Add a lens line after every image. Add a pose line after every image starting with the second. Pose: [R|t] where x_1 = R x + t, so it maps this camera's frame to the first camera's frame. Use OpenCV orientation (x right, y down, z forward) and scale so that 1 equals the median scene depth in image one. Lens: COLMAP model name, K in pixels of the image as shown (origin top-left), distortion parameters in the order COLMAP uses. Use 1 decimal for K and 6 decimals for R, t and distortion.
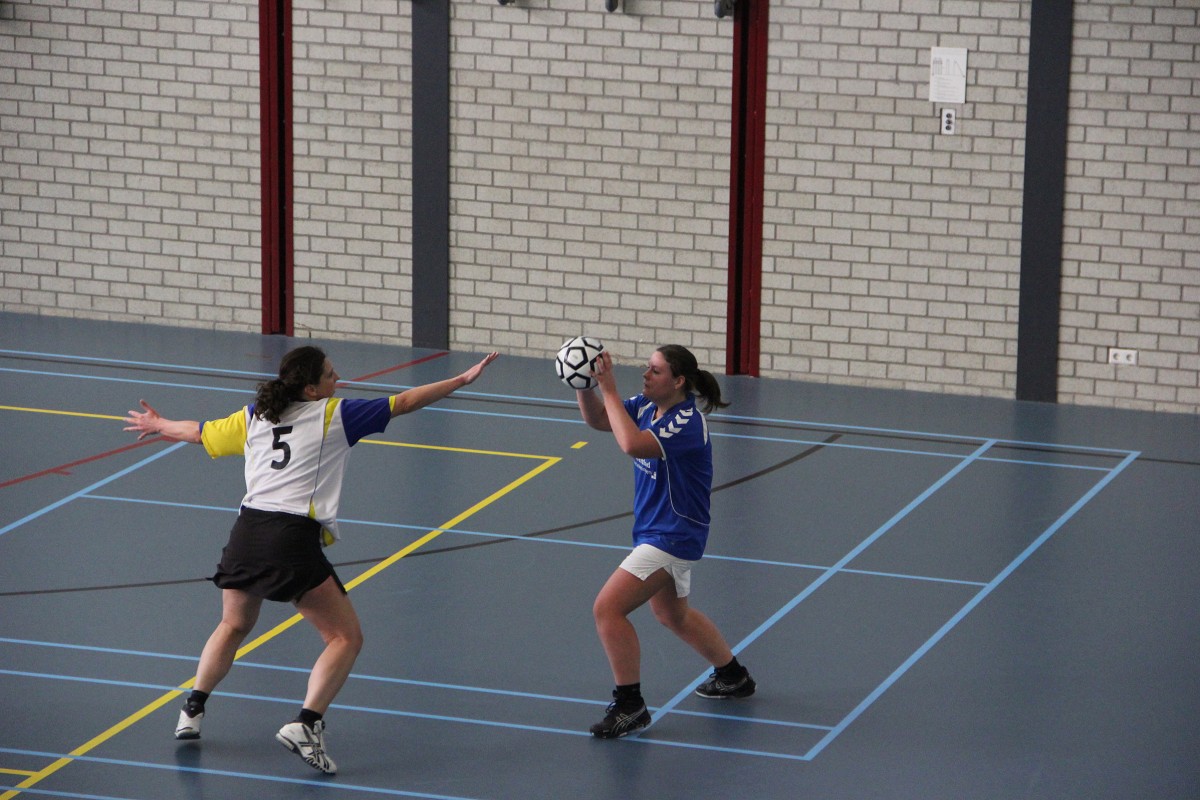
lens RADIAL K [[4658.3, 0, 593.3], [0, 4658.3, 422.2], [0, 0, 1]] dist [0.942255, 0.000000]
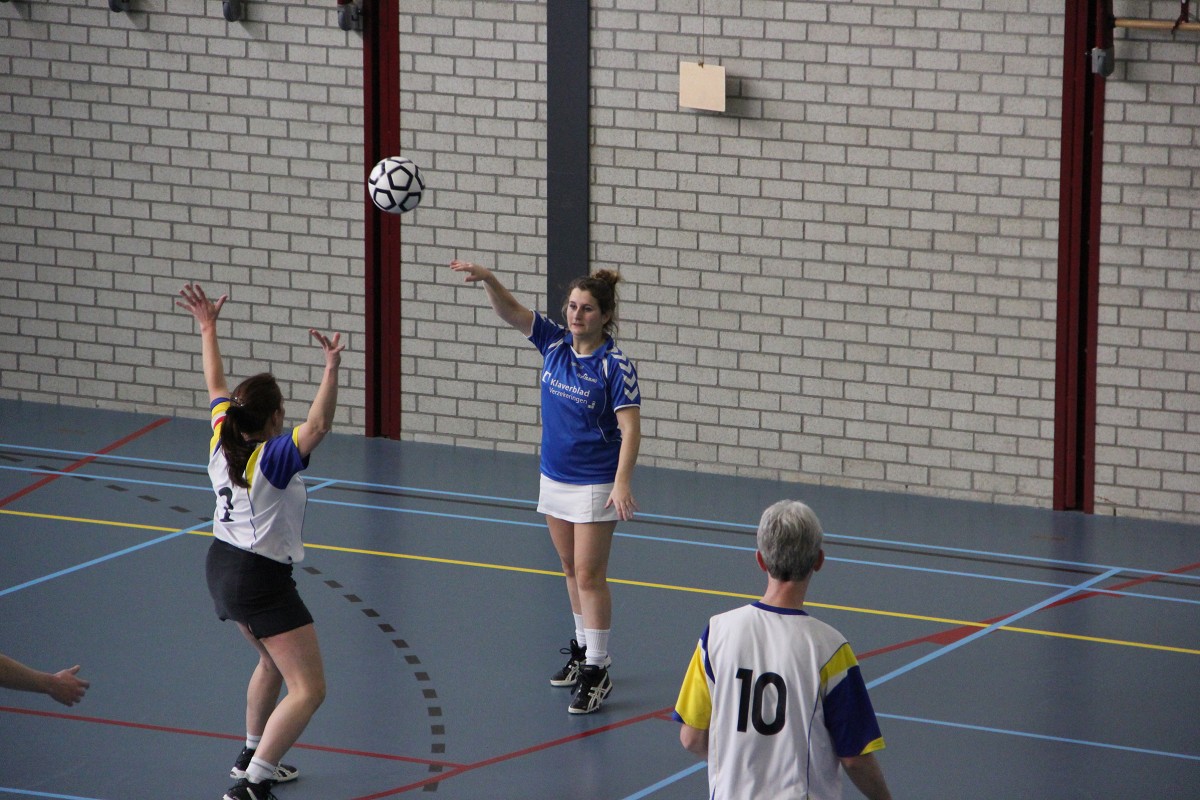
lens RADIAL K [[5900.5, 0, 605.1], [0, 5900.5, 401.5], [0, 0, 1]] dist [1.608079, 0.000000]
pose [[0.987259, 0.016887, -0.158222, 0.193347], [-0.022916, 0.999076, -0.036360, 0.017483], [0.157461, 0.039523, 0.986734, -0.063564]]
